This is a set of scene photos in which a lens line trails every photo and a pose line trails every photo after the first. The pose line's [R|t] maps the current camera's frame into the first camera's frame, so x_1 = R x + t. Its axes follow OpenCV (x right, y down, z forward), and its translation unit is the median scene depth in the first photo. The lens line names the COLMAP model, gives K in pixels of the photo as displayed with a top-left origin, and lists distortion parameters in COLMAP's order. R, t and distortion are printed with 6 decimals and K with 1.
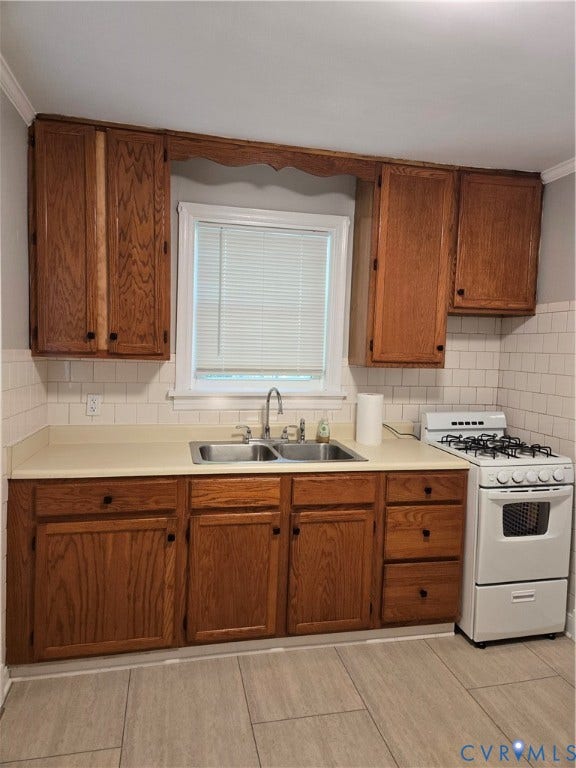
lens RADIAL K [[513.6, 0, 293.5], [0, 513.6, 373.5], [0, 0, 1]] dist [0.067270, -0.041329]
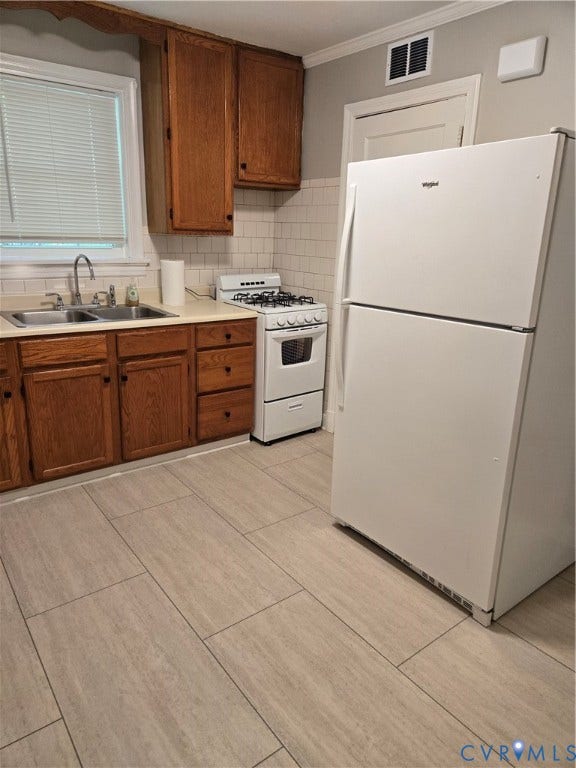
lens RADIAL K [[513.6, 0, 295.3], [0, 513.6, 390.8], [0, 0, 1]] dist [0.067270, -0.041329]
pose [[0.906570, -0.128496, 0.402020, -0.107926], [0.018988, 0.963980, 0.265297, 0.022125], [-0.421629, -0.232876, 0.876355, -0.192996]]
